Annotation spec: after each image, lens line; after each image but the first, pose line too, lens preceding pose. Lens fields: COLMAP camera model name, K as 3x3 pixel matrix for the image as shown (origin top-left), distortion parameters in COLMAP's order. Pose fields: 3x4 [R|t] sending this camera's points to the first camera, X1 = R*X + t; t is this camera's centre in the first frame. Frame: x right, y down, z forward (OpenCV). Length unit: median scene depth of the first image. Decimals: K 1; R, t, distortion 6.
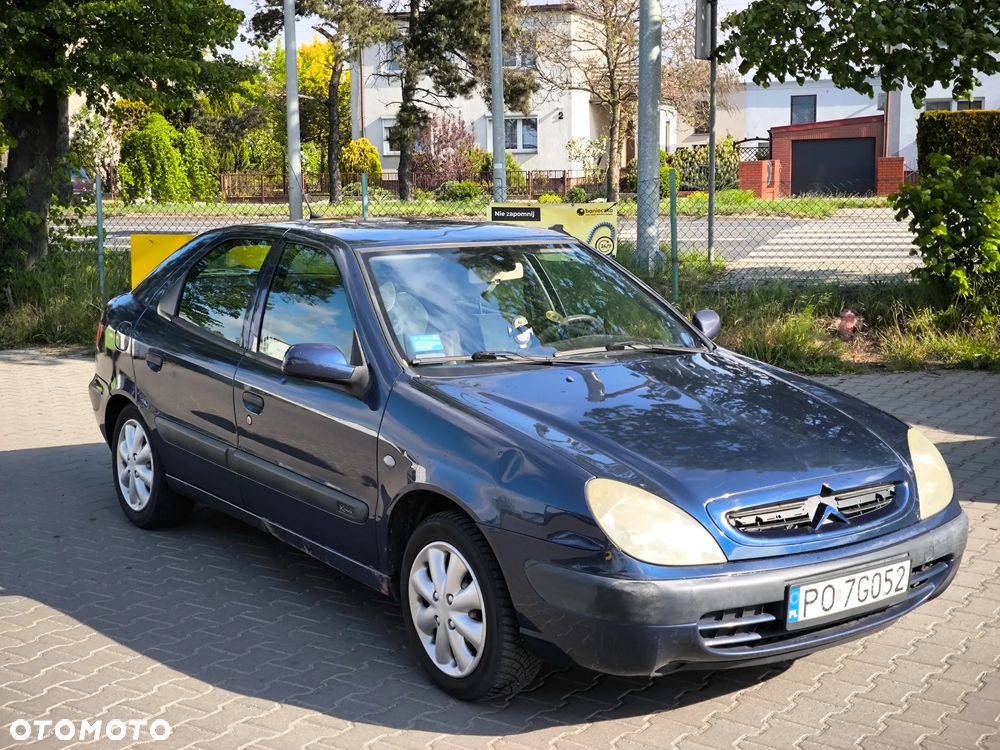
lens RADIAL K [[1416.3, 0, 500.0], [0, 1416.3, 375.0], [0, 0, 1]] dist [0.259608, -0.873765]
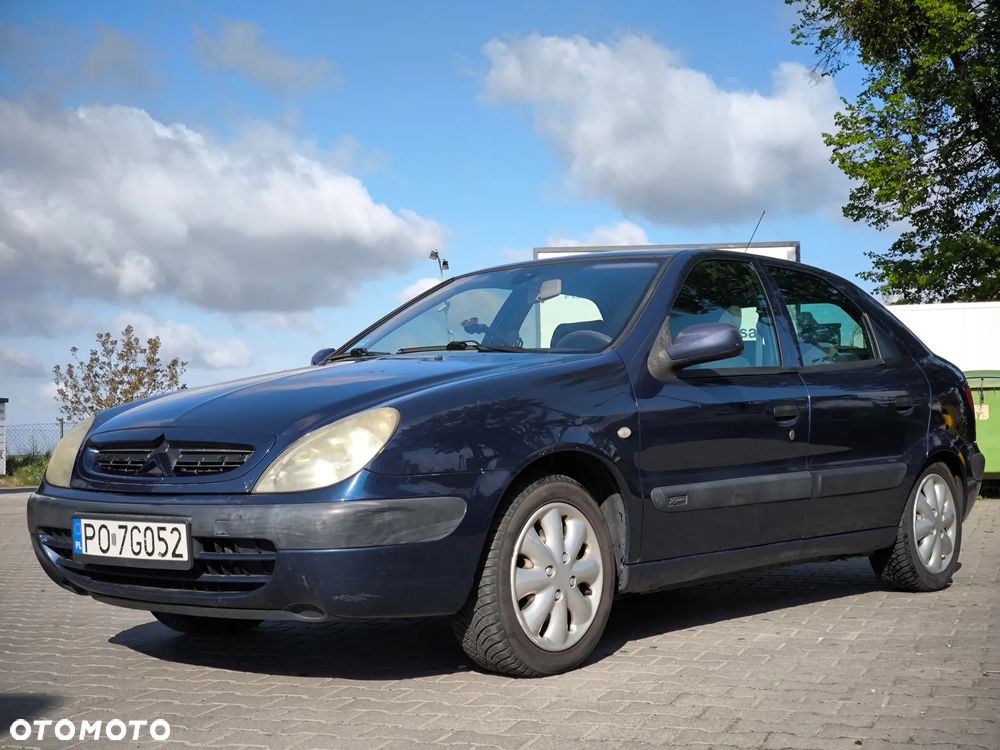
lens RADIAL K [[1416.3, 0, 500.0], [0, 1416.3, 375.0], [0, 0, 1]] dist [0.259608, -0.873765]
pose [[0.247462, -0.039422, -0.968095, 1.218799], [-0.139198, 0.987360, -0.075788, 0.080083], [0.958846, 0.153511, 0.238847, 0.985182]]
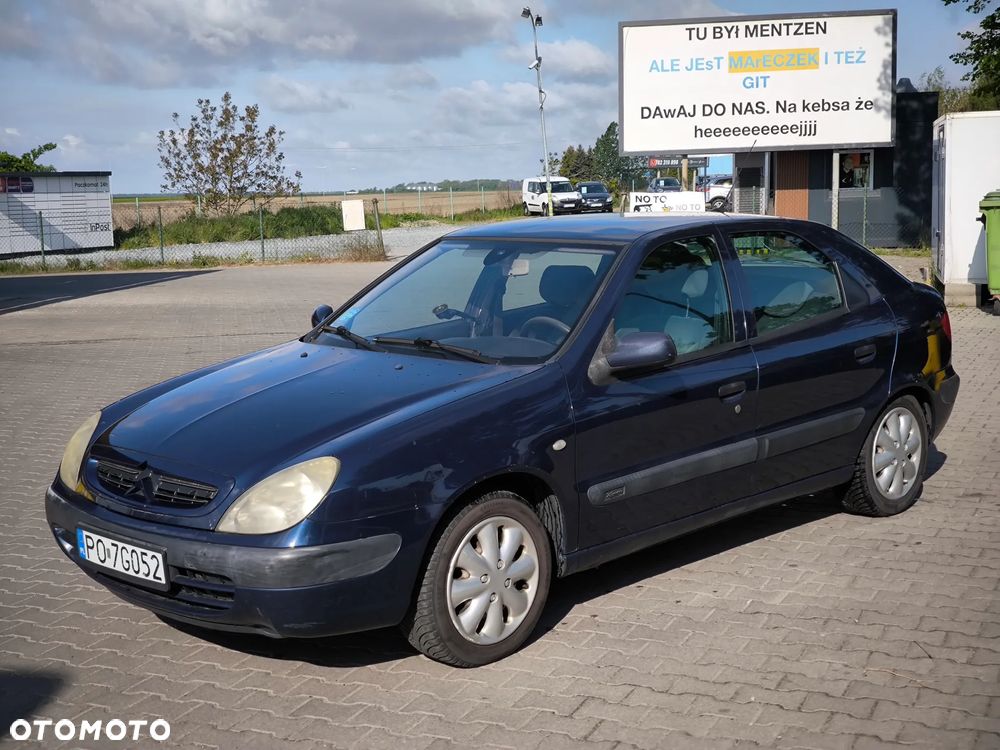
lens RADIAL K [[1416.3, 0, 500.0], [0, 1416.3, 375.0], [0, 0, 1]] dist [0.259608, -0.873765]
pose [[0.170389, 0.141026, -0.975233, 1.344559], [-0.129095, 0.984370, 0.119793, -0.156075], [0.976884, 0.105487, 0.185931, 1.058049]]
